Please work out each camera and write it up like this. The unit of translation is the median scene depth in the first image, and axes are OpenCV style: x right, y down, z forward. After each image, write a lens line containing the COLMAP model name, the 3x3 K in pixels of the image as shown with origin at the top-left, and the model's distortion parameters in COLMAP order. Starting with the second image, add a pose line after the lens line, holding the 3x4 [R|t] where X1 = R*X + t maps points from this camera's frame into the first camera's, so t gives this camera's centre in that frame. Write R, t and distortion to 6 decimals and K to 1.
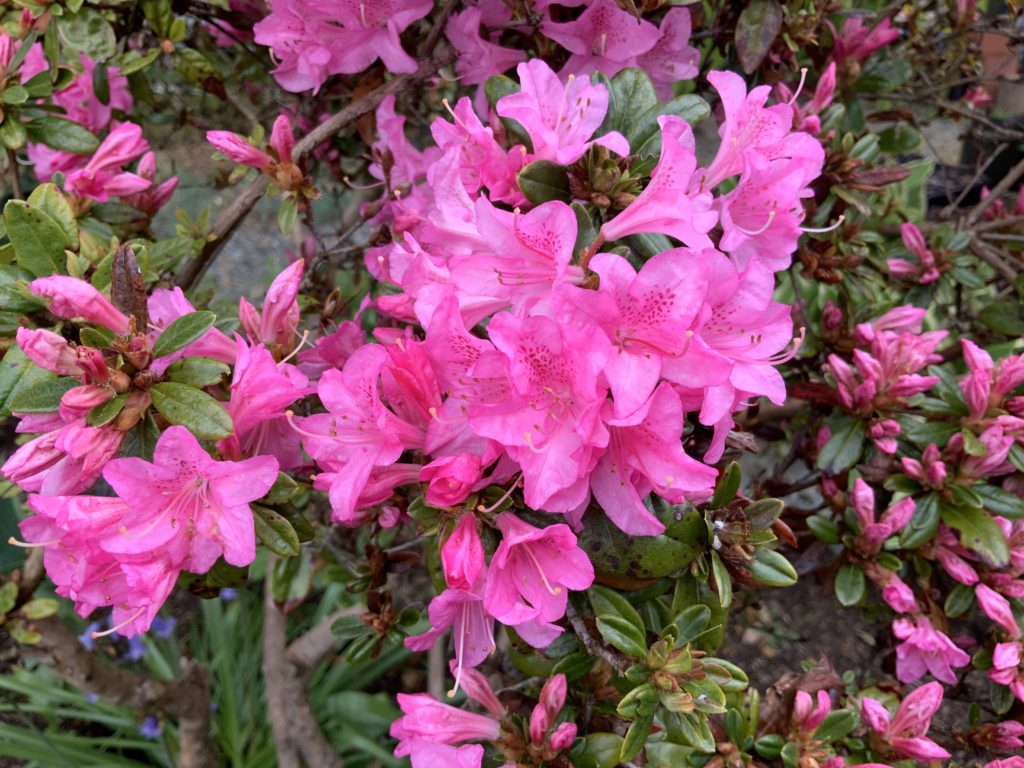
lens RADIAL K [[860.0, 0, 515.5], [0, 860.0, 388.4], [0, 0, 1]] dist [0.043375, -0.083033]
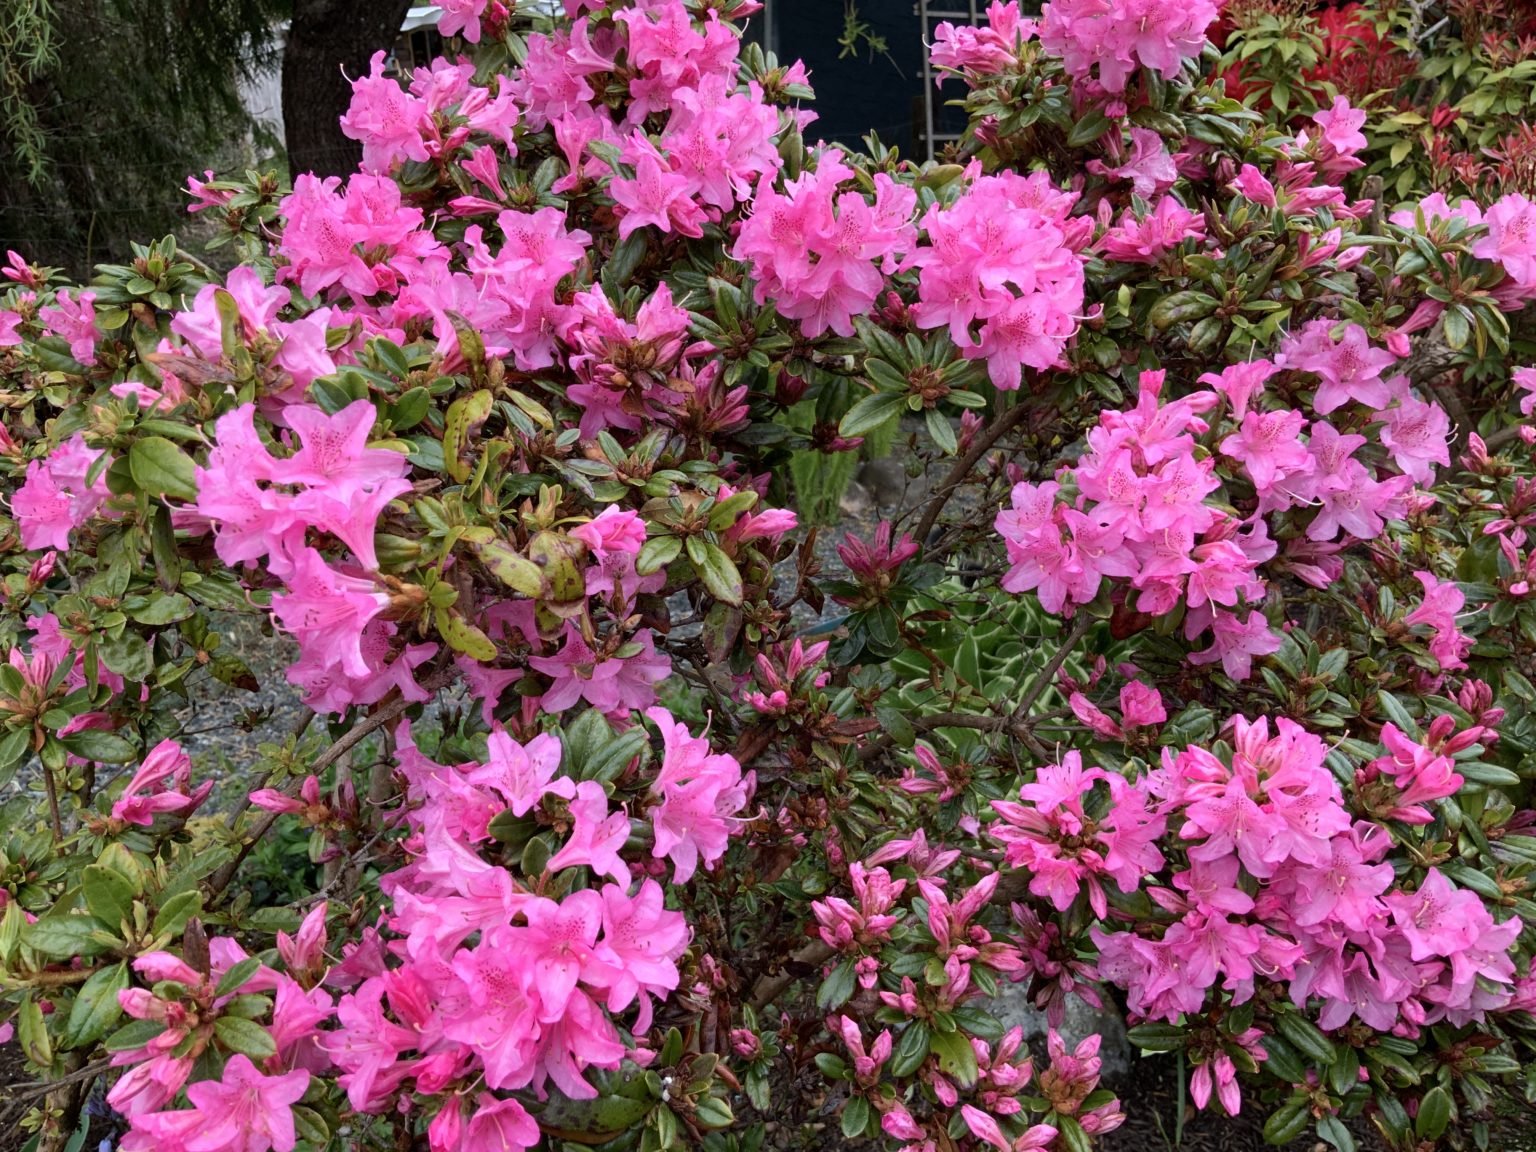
lens RADIAL K [[1290.0, 0, 765.9], [0, 1290.0, 571.3], [0, 0, 1]] dist [0.043375, -0.083033]
pose [[0.994410, -0.076496, 0.072778, 0.348146], [0.089701, 0.975649, -0.200155, -0.206608], [-0.055694, 0.205565, 0.977057, -1.190373]]
